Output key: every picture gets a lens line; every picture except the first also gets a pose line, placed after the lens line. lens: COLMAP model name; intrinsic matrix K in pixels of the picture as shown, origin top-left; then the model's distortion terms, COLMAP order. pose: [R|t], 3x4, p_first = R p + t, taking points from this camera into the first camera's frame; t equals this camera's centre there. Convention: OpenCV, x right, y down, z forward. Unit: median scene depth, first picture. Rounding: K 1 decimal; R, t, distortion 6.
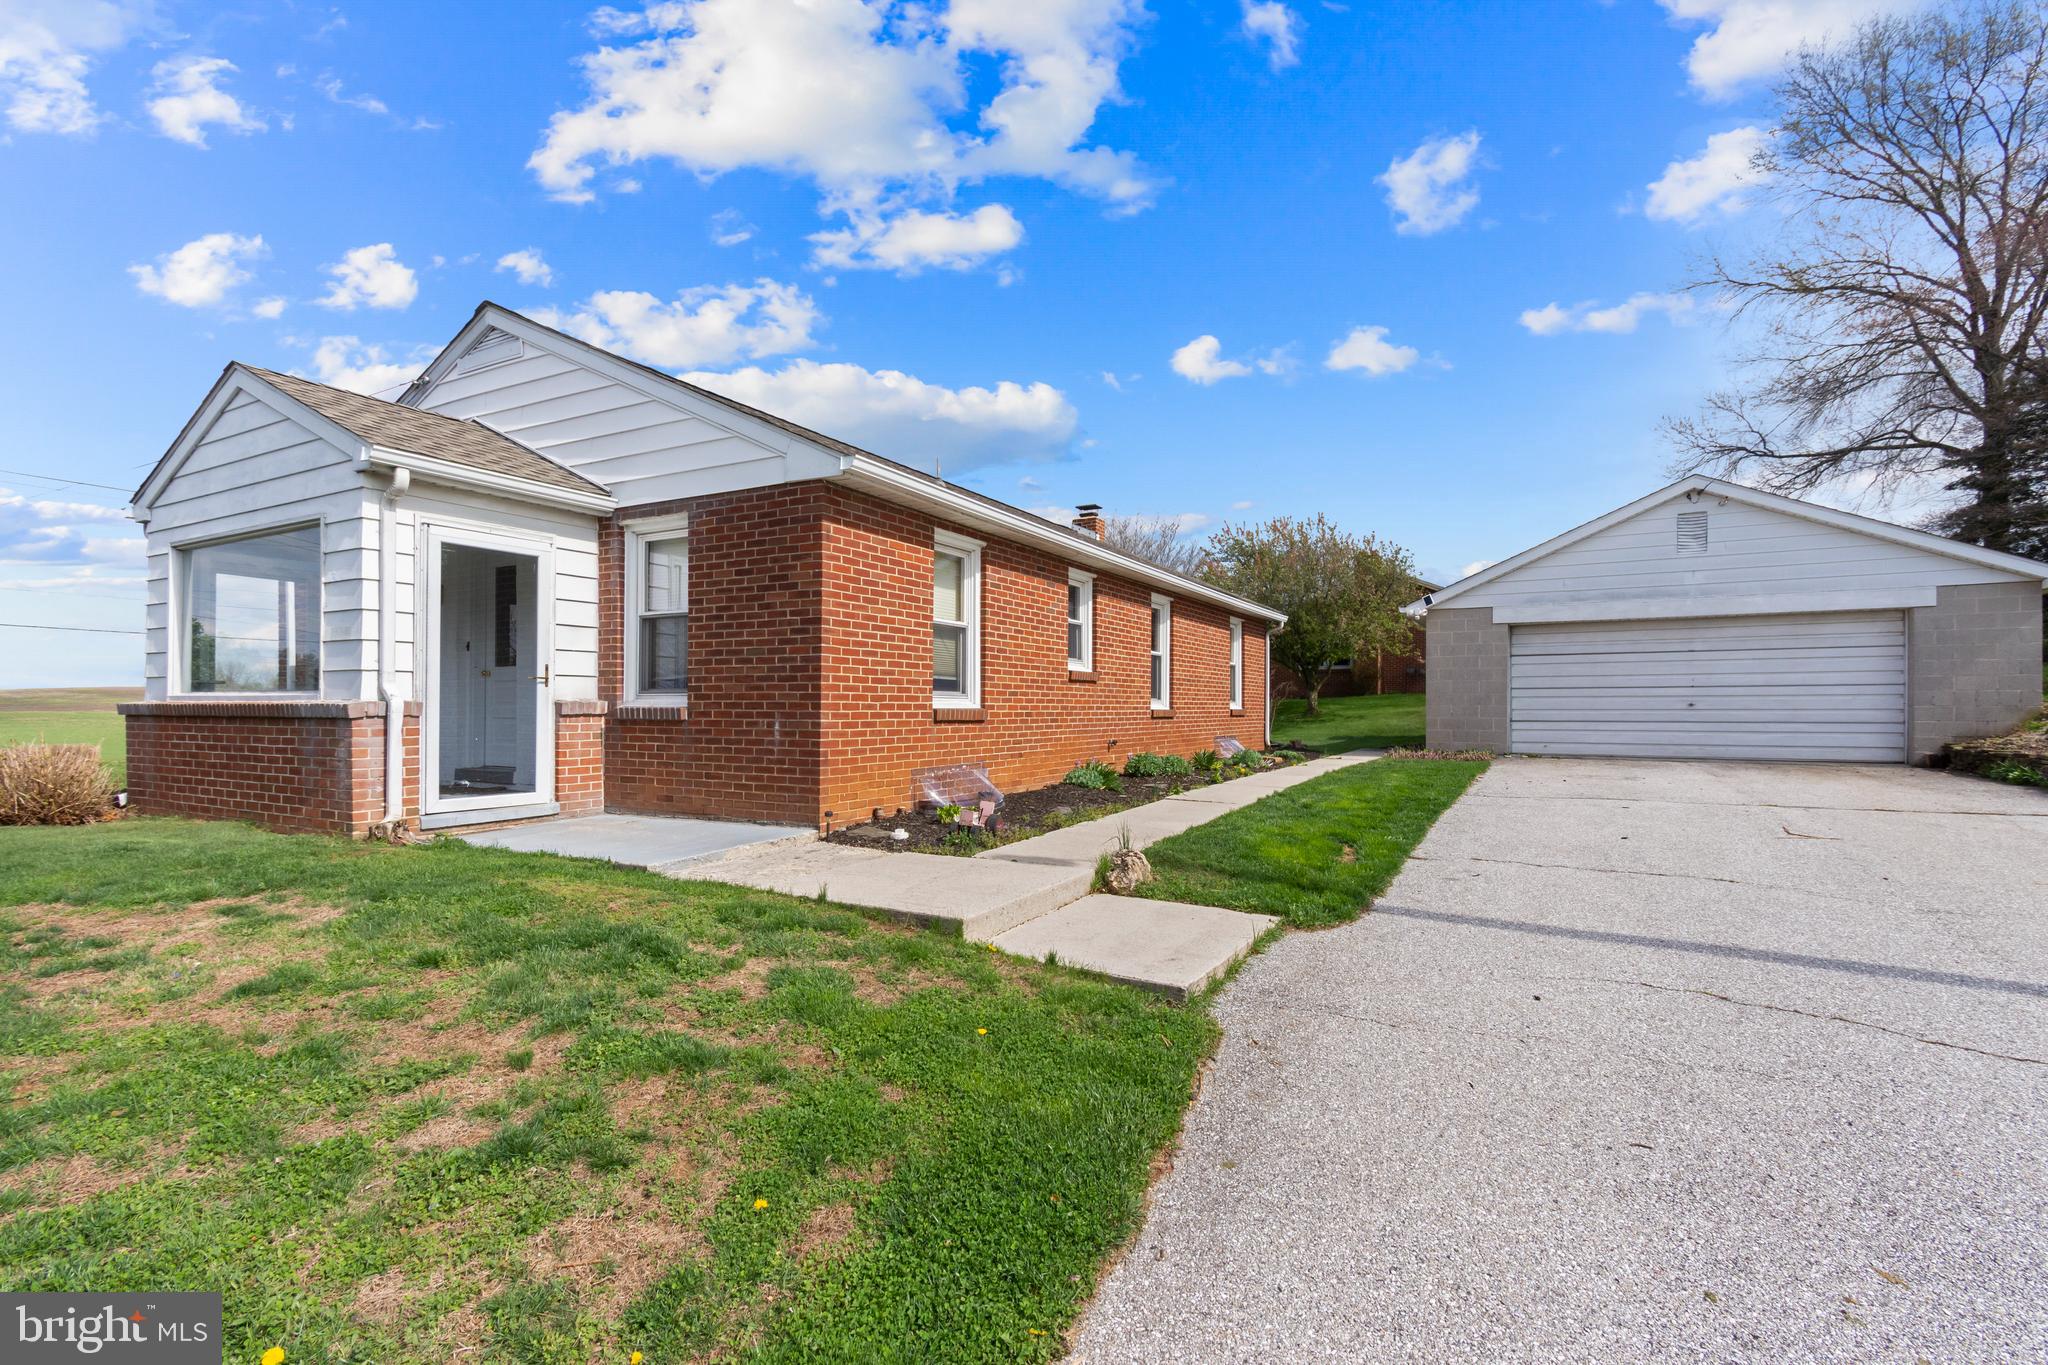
lens RADIAL K [[937.1, 0, 1035.2], [0, 937.1, 696.7], [0, 0, 1]] dist [-0.003369, -0.001000]
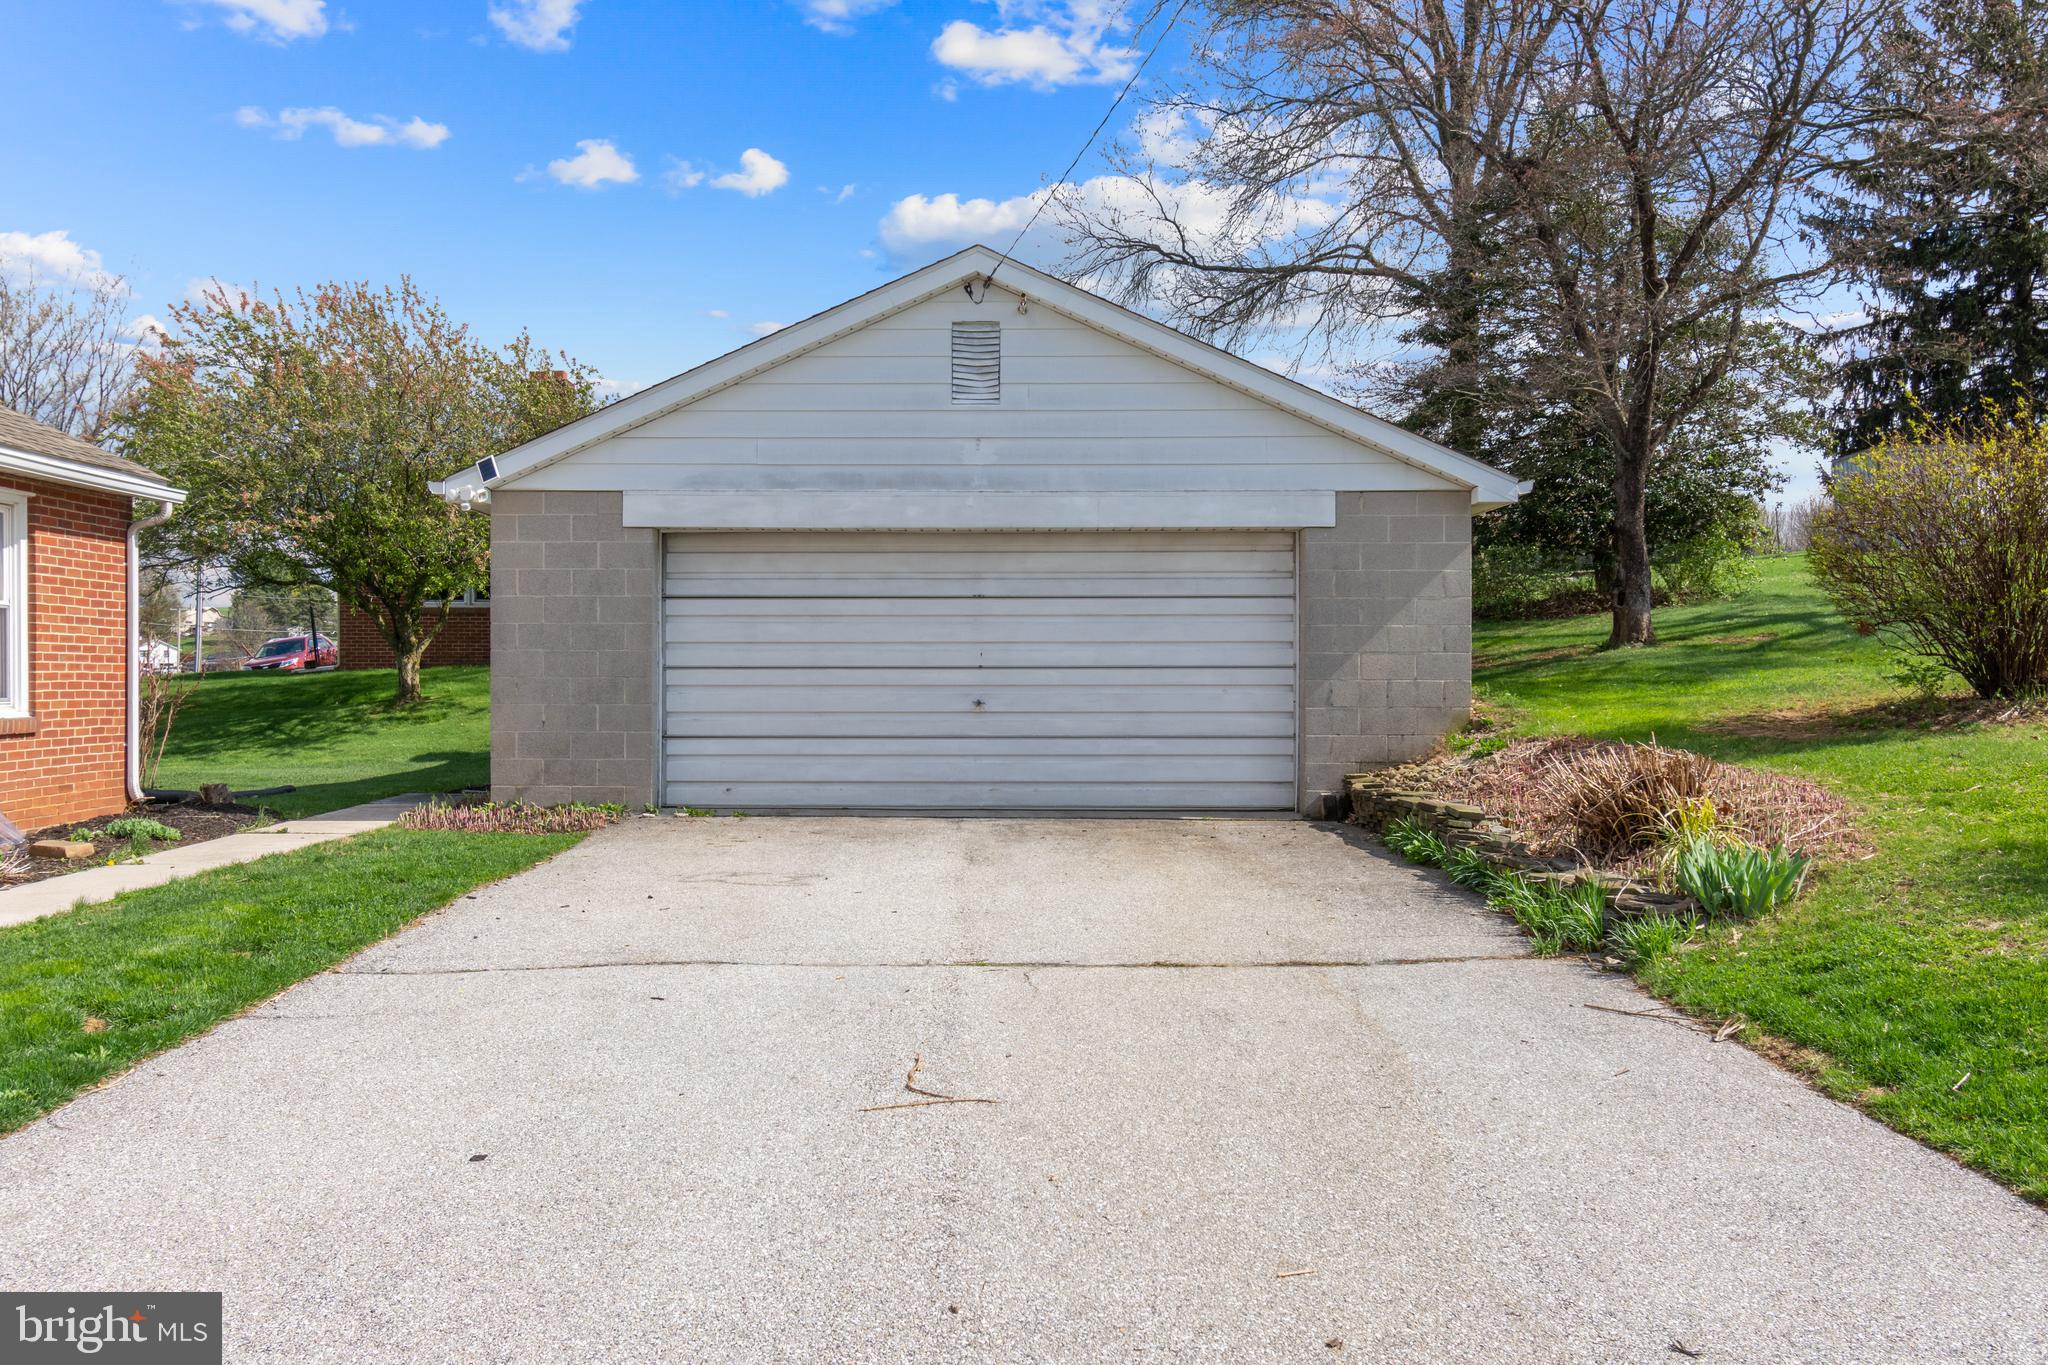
lens RADIAL K [[1697.0, 0, 1023.2], [0, 1697.0, 670.2], [0, 0, 1]] dist [-0.016951, -0.000719]
pose [[0.867912, -0.001067, 0.496717, 0.245927], [-0.006049, 0.999901, 0.012719, -0.019553], [-0.496681, -0.014044, 0.867820, 0.175971]]
